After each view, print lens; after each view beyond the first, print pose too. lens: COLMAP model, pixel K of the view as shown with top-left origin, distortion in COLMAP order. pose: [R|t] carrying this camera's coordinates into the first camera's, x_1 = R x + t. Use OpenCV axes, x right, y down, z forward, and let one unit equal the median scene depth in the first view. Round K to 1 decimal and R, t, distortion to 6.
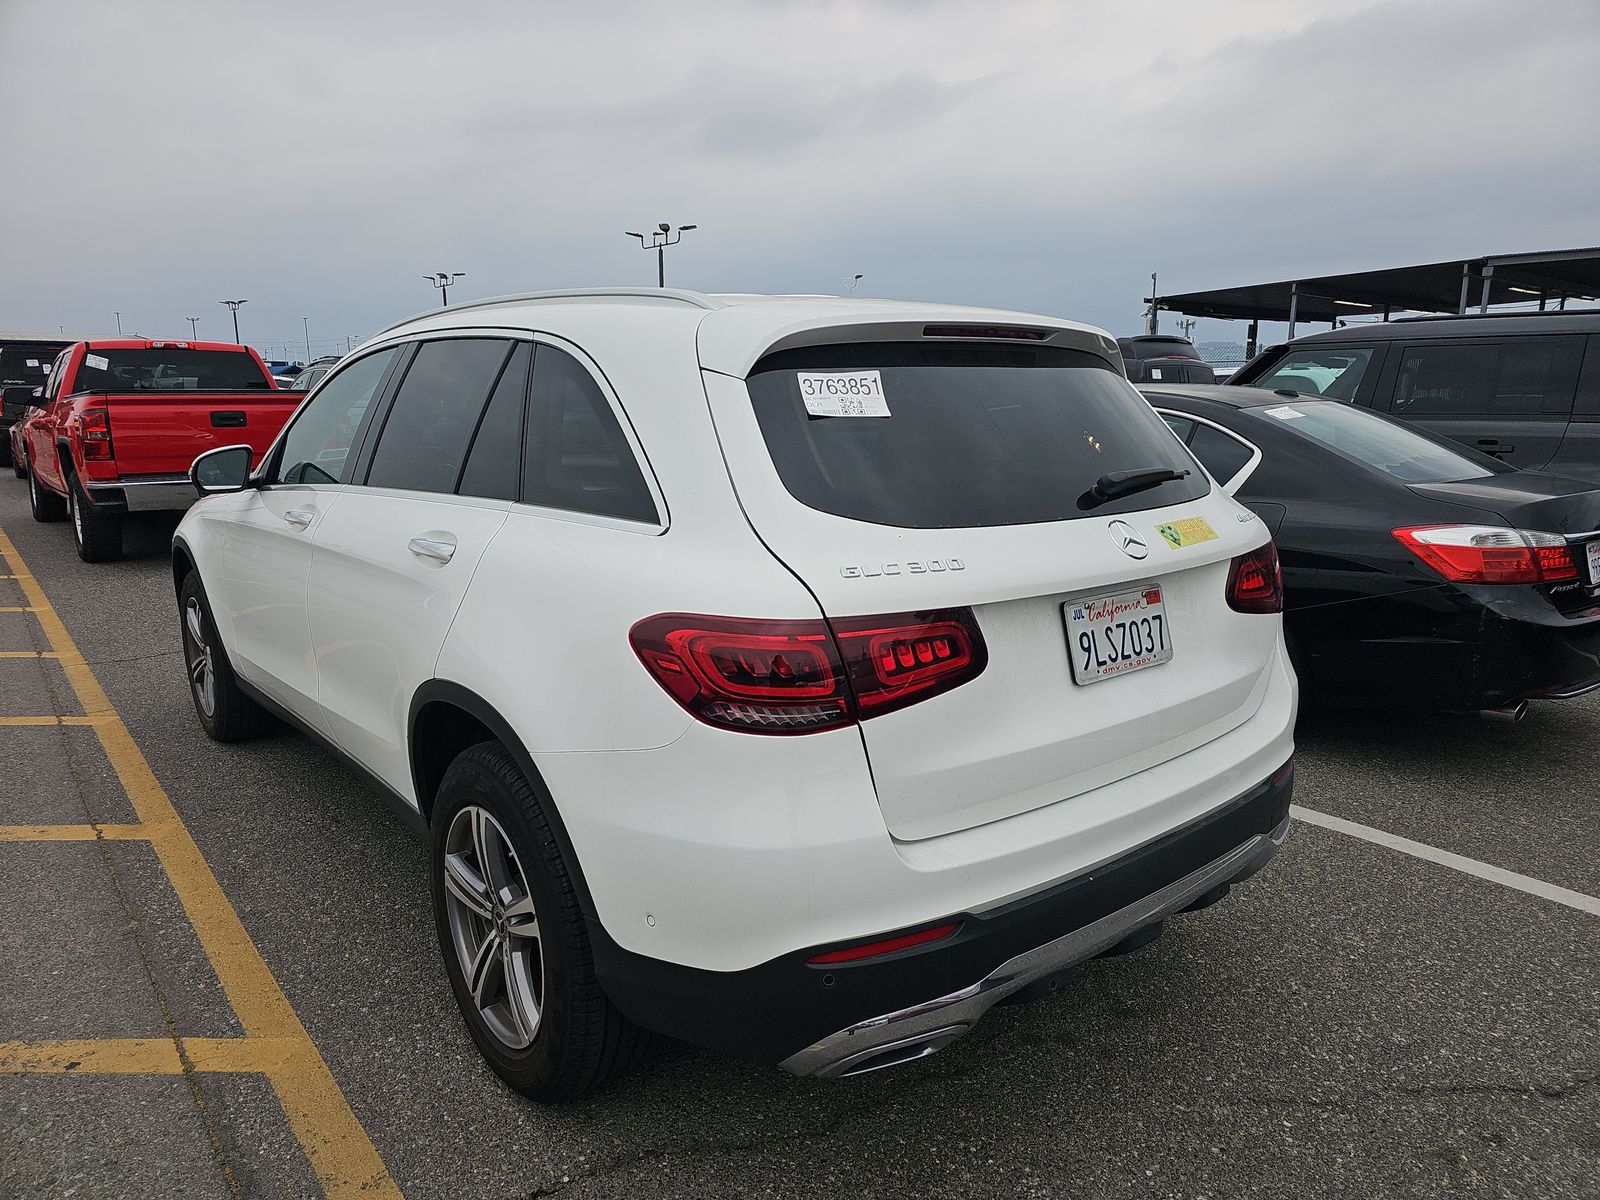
lens RADIAL K [[1057.3, 0, 781.9], [0, 1057.3, 597.4], [0, 0, 1]] dist [0.066406, -0.062272]
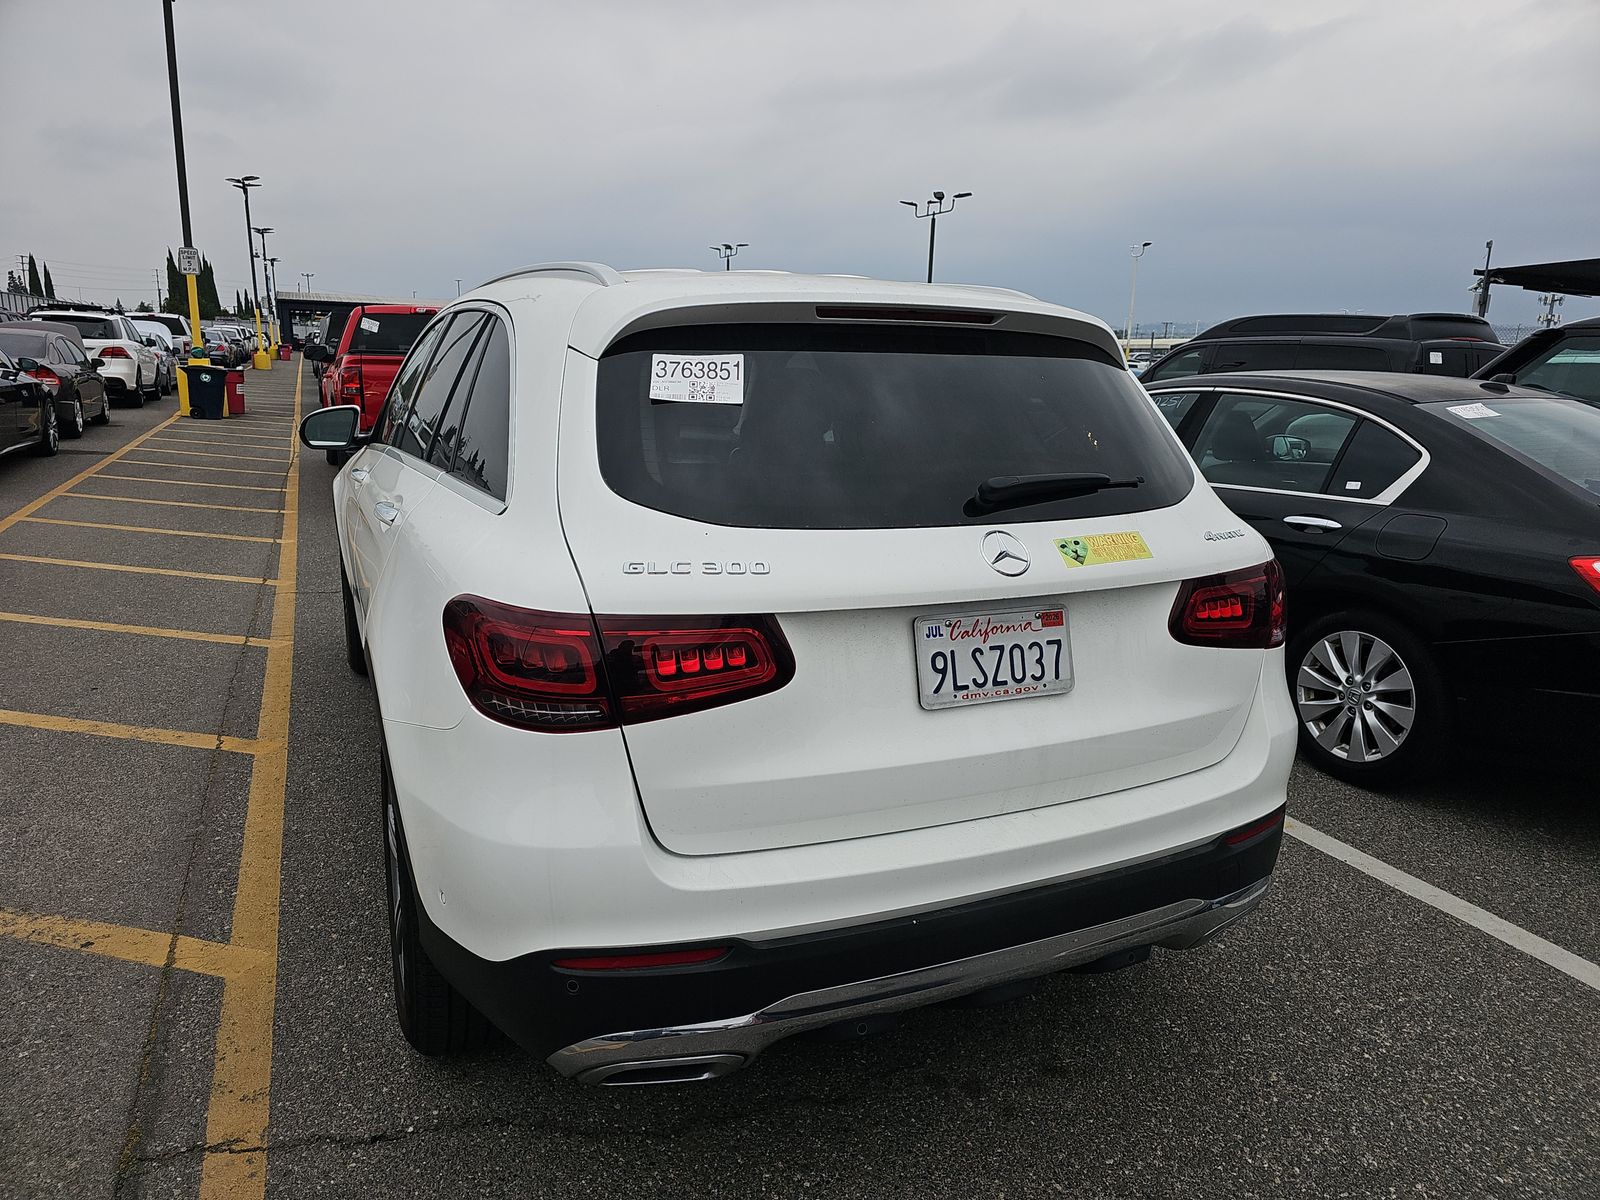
lens RADIAL K [[1052.9, 0, 800.0], [0, 1052.9, 600.0], [0, 0, 1]] dist [0.062610, -0.058844]
pose [[0.967193, 0.081183, -0.240723, 0.364427], [-0.073950, 0.996501, 0.038947, -0.035641], [0.243043, -0.019868, 0.969812, 0.097844]]
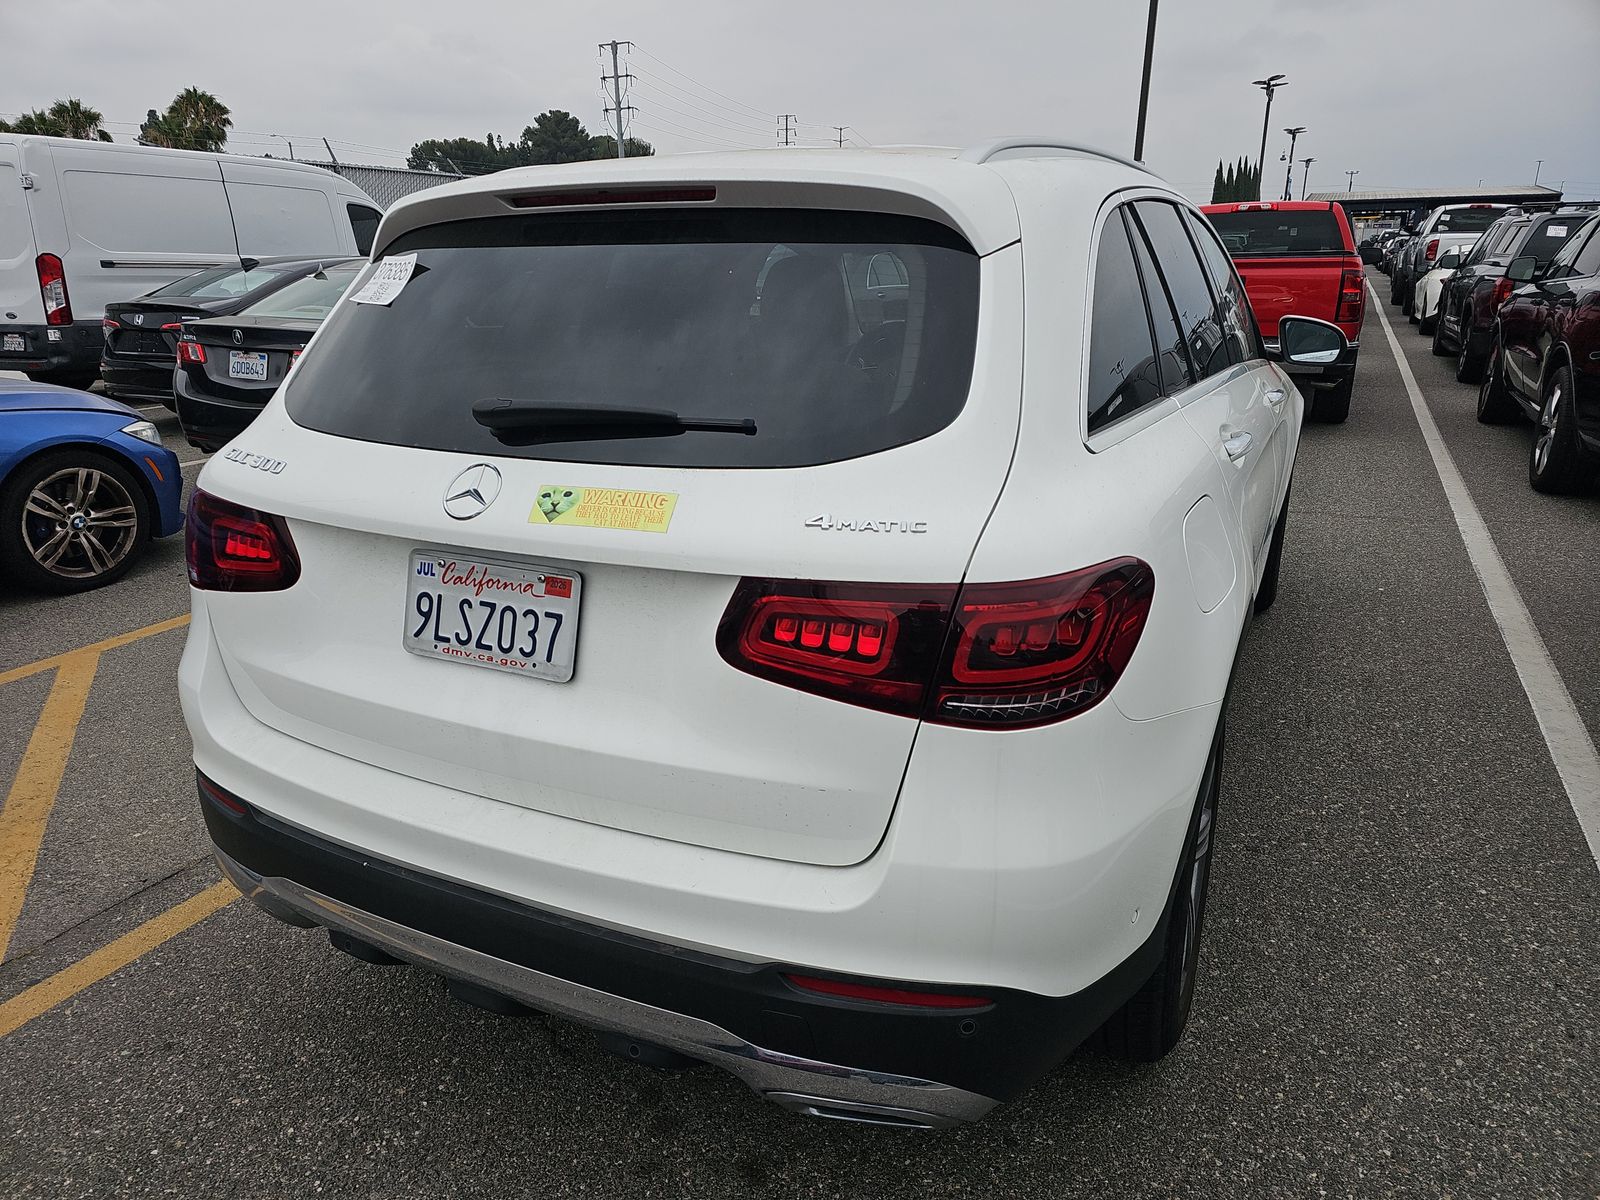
lens RADIAL K [[1057.3, 0, 781.9], [0, 1057.3, 597.4], [0, 0, 1]] dist [0.066406, -0.062272]
pose [[0.425634, 0.273882, -0.862453, 1.037474], [-0.164000, 0.960661, 0.224132, -0.177859], [0.889910, 0.046044, 0.453807, 0.834926]]
